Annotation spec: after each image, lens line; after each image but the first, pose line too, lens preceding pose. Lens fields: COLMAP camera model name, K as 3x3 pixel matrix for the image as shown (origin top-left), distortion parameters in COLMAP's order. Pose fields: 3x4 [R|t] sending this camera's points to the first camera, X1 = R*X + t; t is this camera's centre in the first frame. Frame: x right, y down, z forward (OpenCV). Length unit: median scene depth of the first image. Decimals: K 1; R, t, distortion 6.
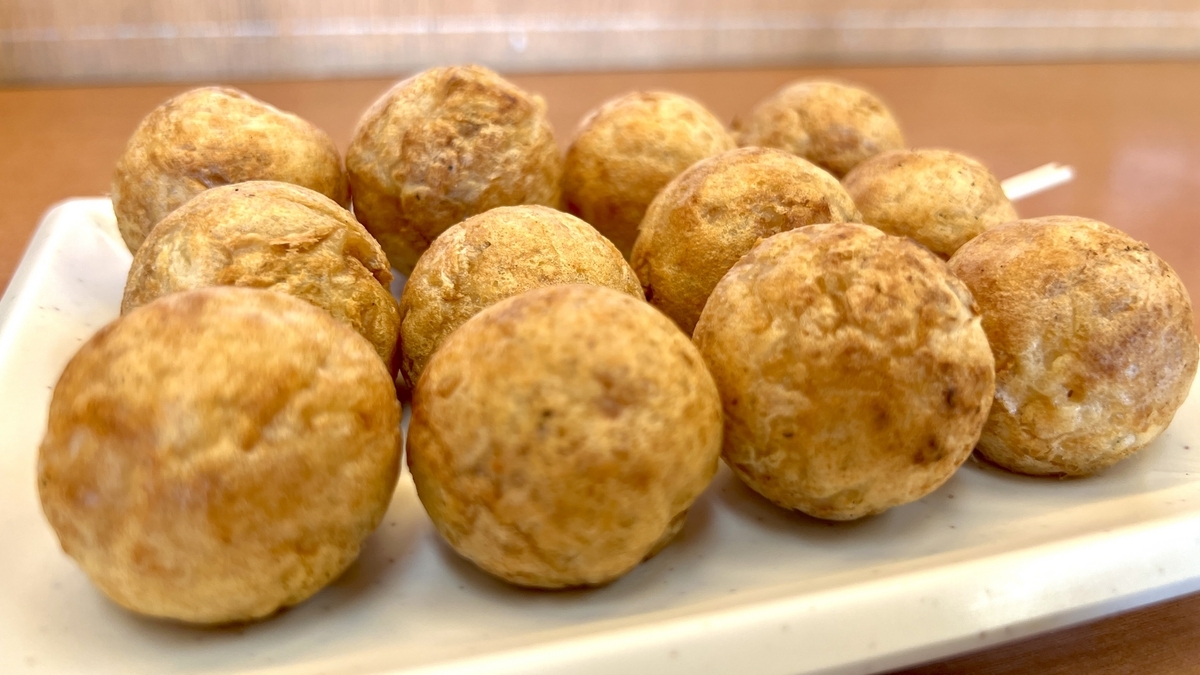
lens RADIAL K [[890.7, 0, 603.0], [0, 890.7, 335.3], [0, 0, 1]] dist [0.009725, -0.000037]
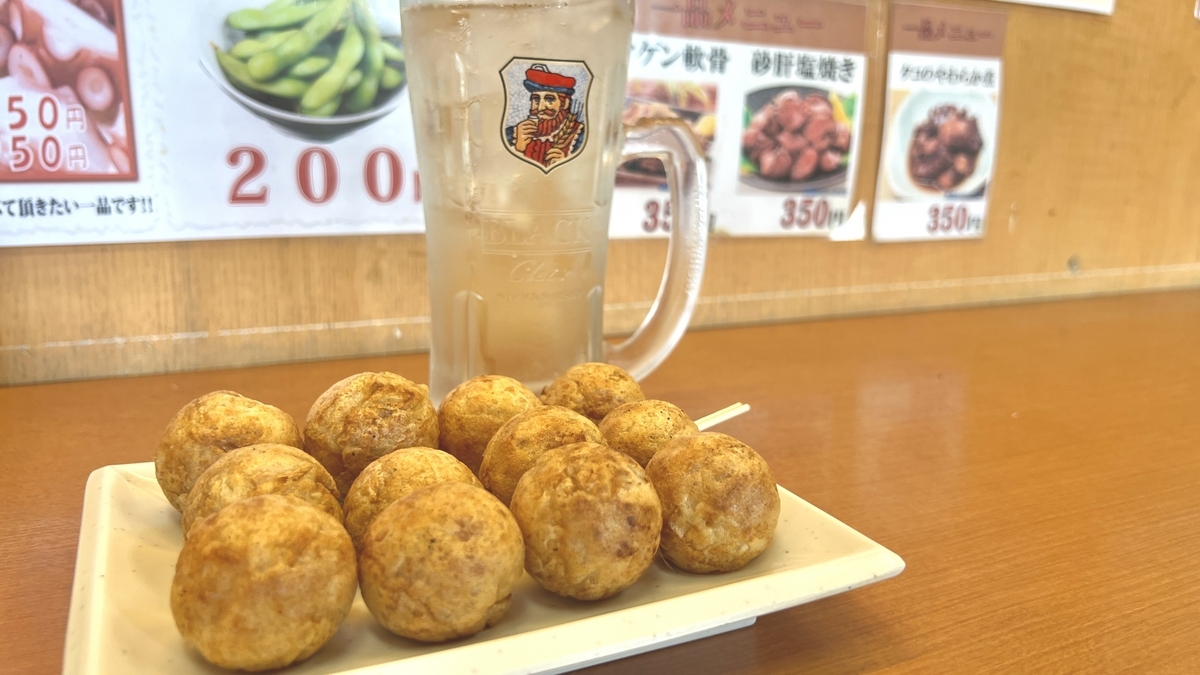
lens RADIAL K [[817.5, 0, 600.0], [0, 817.5, 337.5], [0, 0, 1]] dist [0.000369, -0.007173]
pose [[0.986230, -0.049237, 0.157883, 0.033540], [0.091134, 0.958429, -0.270386, 0.137131], [-0.138007, 0.281051, 0.949718, -0.759180]]
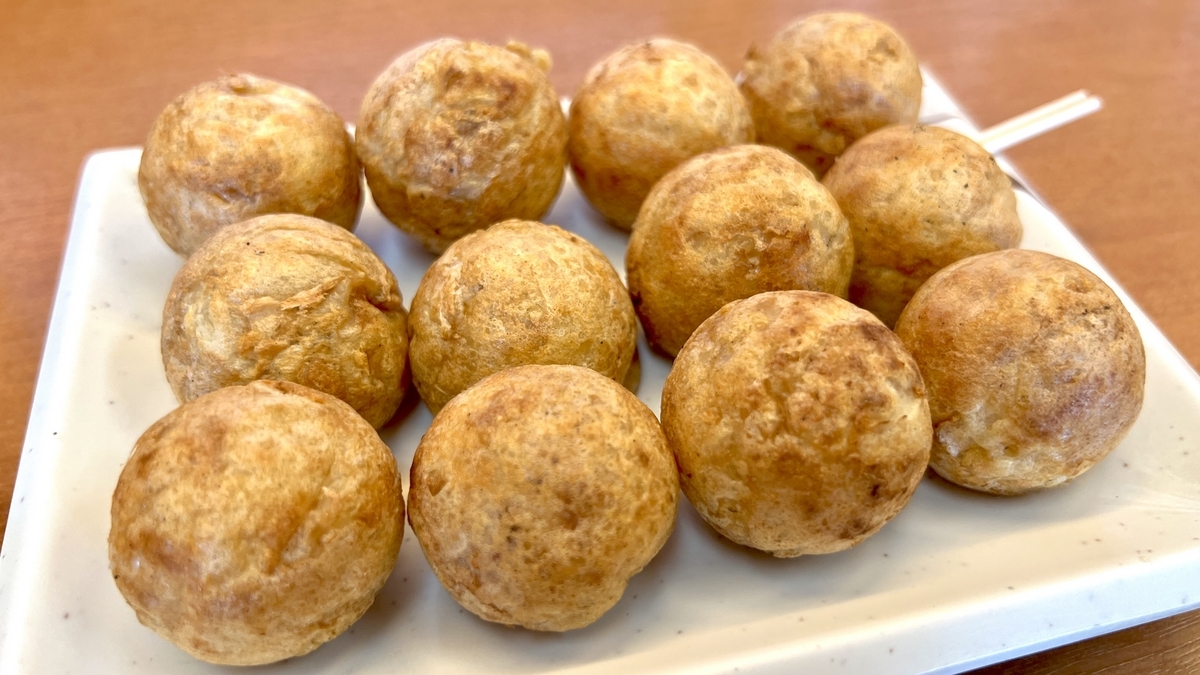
lens RADIAL K [[885.2, 0, 600.0], [0, 885.2, 337.5], [0, 0, 1]] dist [0.057828, -0.076118]
pose [[0.997760, 0.018414, -0.064318, 0.091091], [0.000169, 0.960677, 0.277669, -0.362351], [0.066902, -0.277058, 0.958521, -0.046145]]
